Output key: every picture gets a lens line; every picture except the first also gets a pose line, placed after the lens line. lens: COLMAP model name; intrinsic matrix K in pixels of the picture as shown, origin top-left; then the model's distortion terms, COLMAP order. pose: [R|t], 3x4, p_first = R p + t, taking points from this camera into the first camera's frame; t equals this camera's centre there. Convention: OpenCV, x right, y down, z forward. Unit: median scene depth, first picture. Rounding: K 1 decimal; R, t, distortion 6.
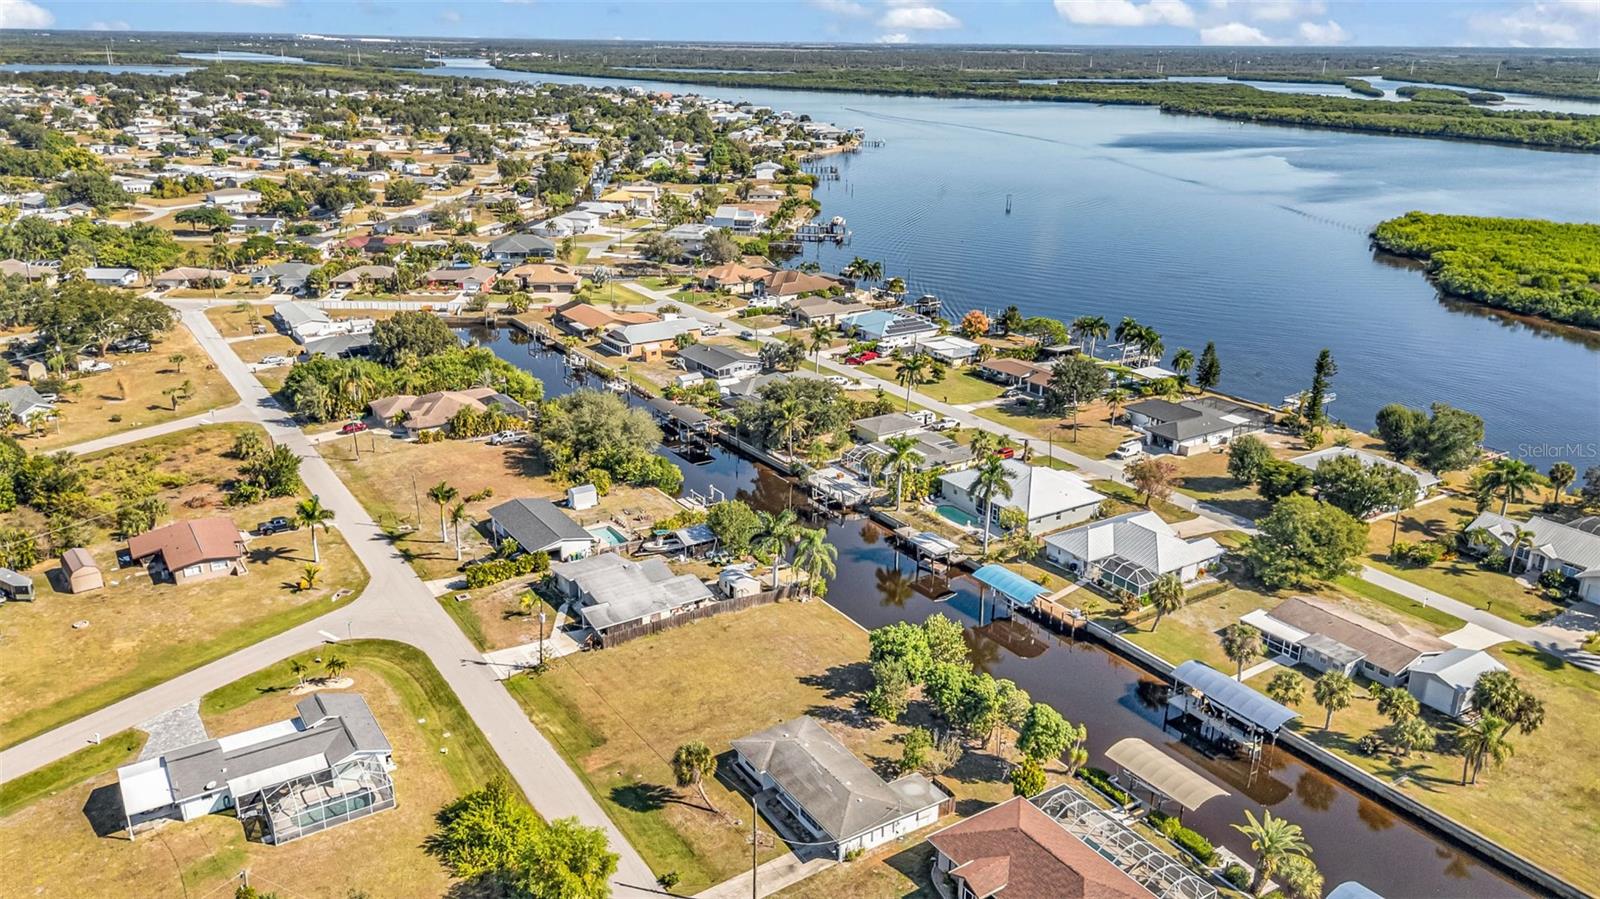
lens RADIAL K [[1167.8, 0, 800.0], [0, 1167.8, 449.5], [0, 0, 1]] dist [0.068994, -0.068889]
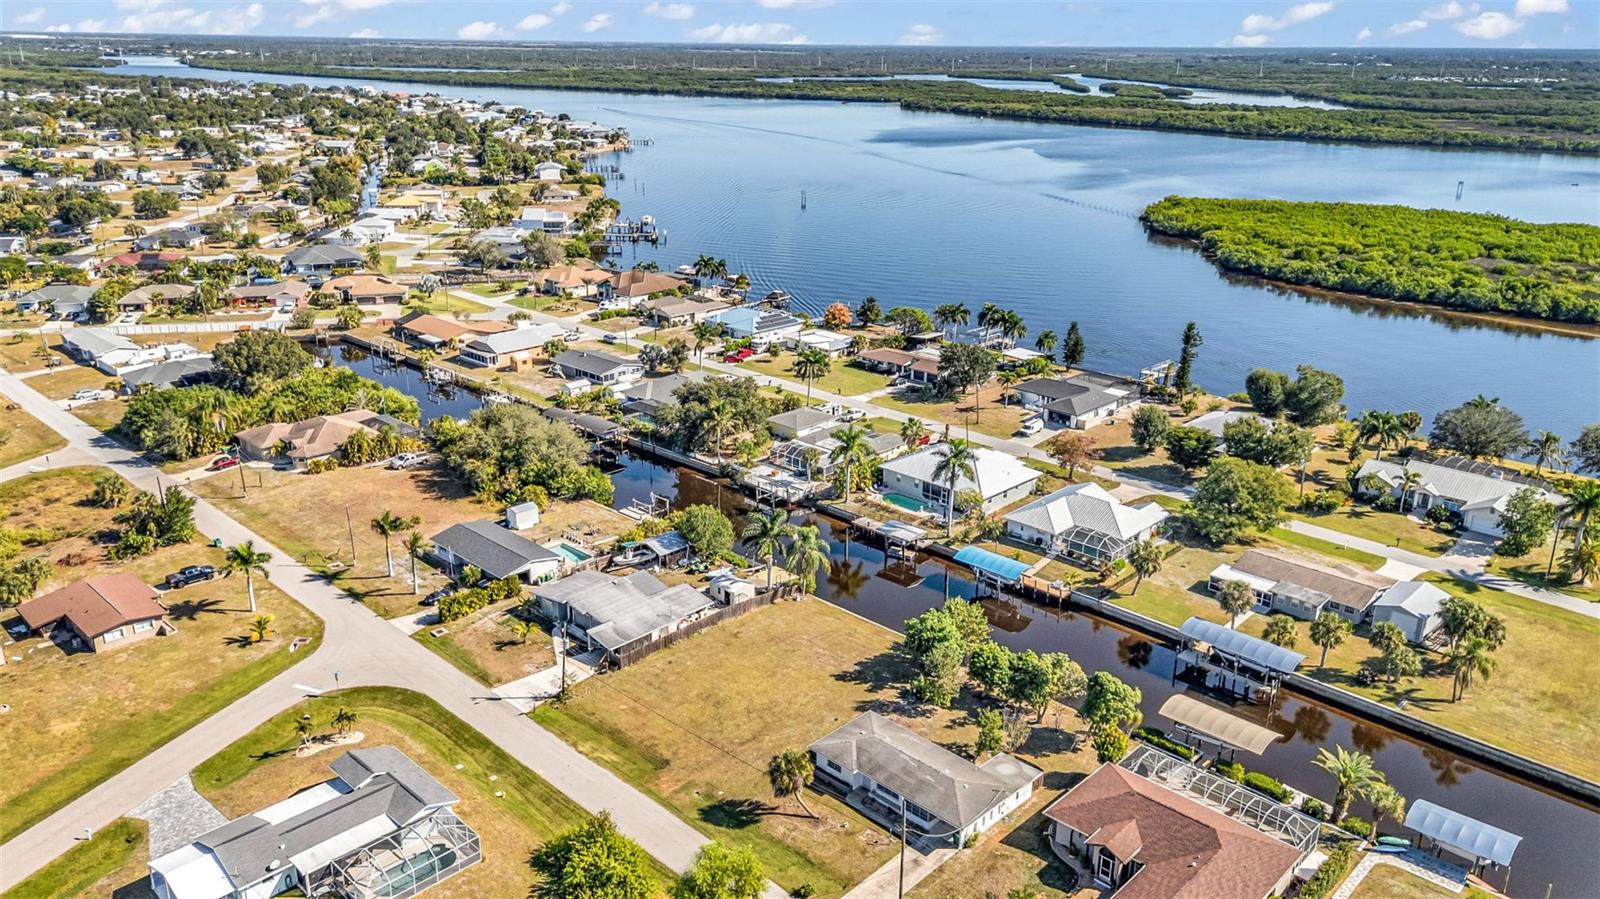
lens RADIAL K [[1167.8, 0, 800.0], [0, 1167.8, 449.5], [0, 0, 1]] dist [0.068994, -0.068889]
pose [[0.975285, -0.073246, 0.208458, -0.137492], [0.073026, 0.997292, 0.008760, -0.004176], [-0.208535, 0.006679, 0.977992, 0.021199]]
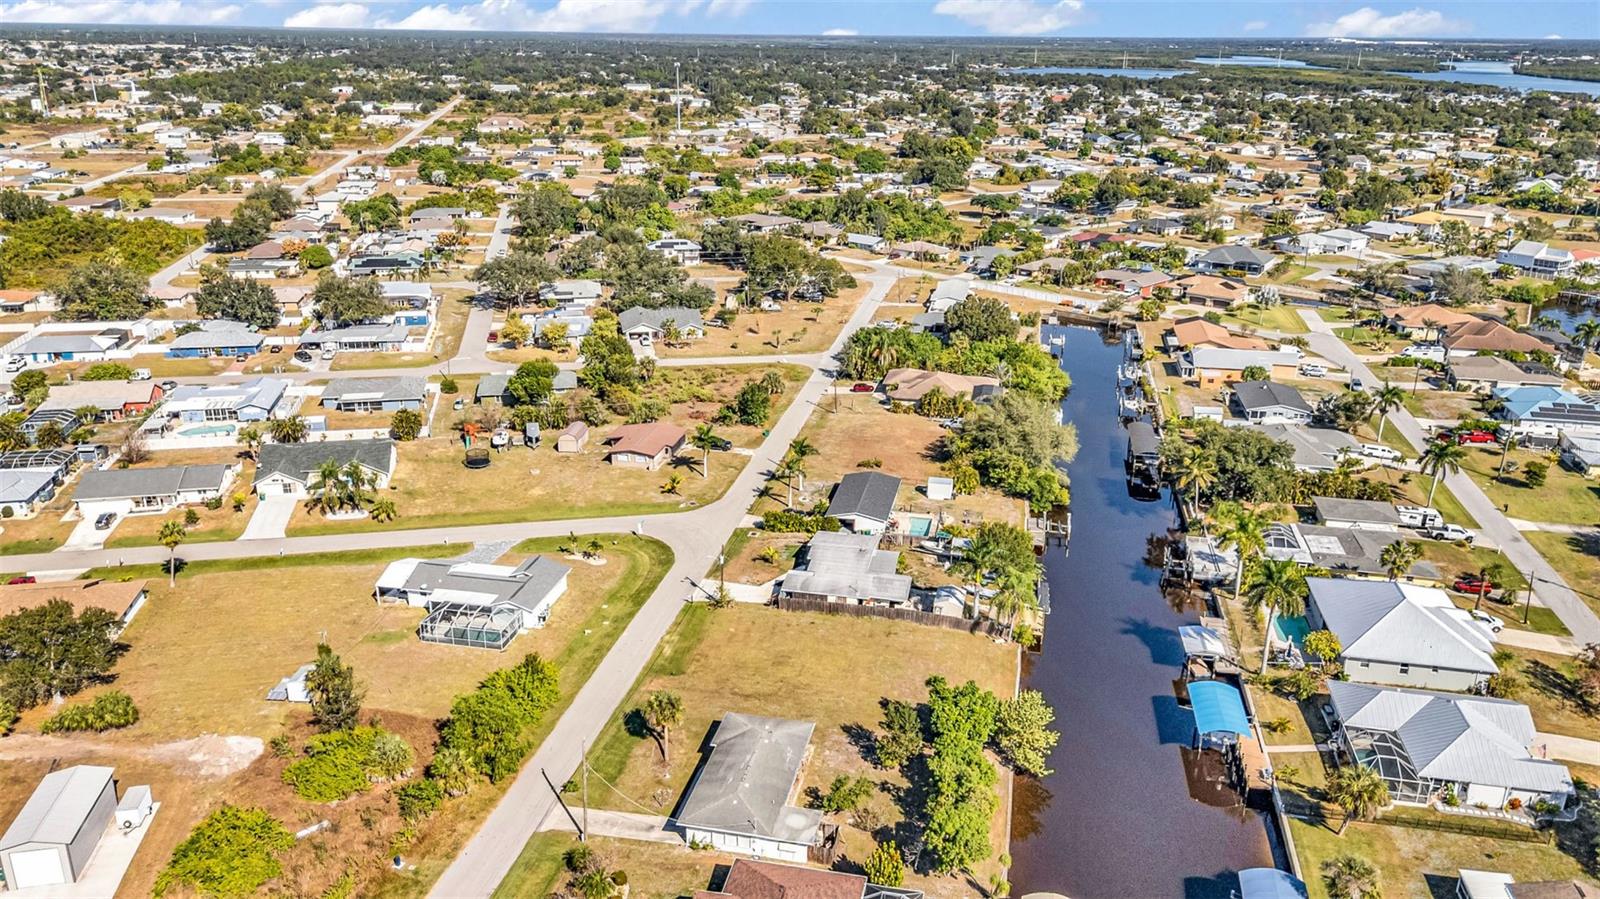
lens RADIAL K [[1167.8, 0, 800.0], [0, 1167.8, 449.5], [0, 0, 1]] dist [0.068994, -0.068889]
pose [[0.708178, 0.230836, -0.667233, 0.341660], [-0.233032, 0.968504, 0.087732, -0.045311], [0.666469, 0.093356, 0.739665, 0.136045]]
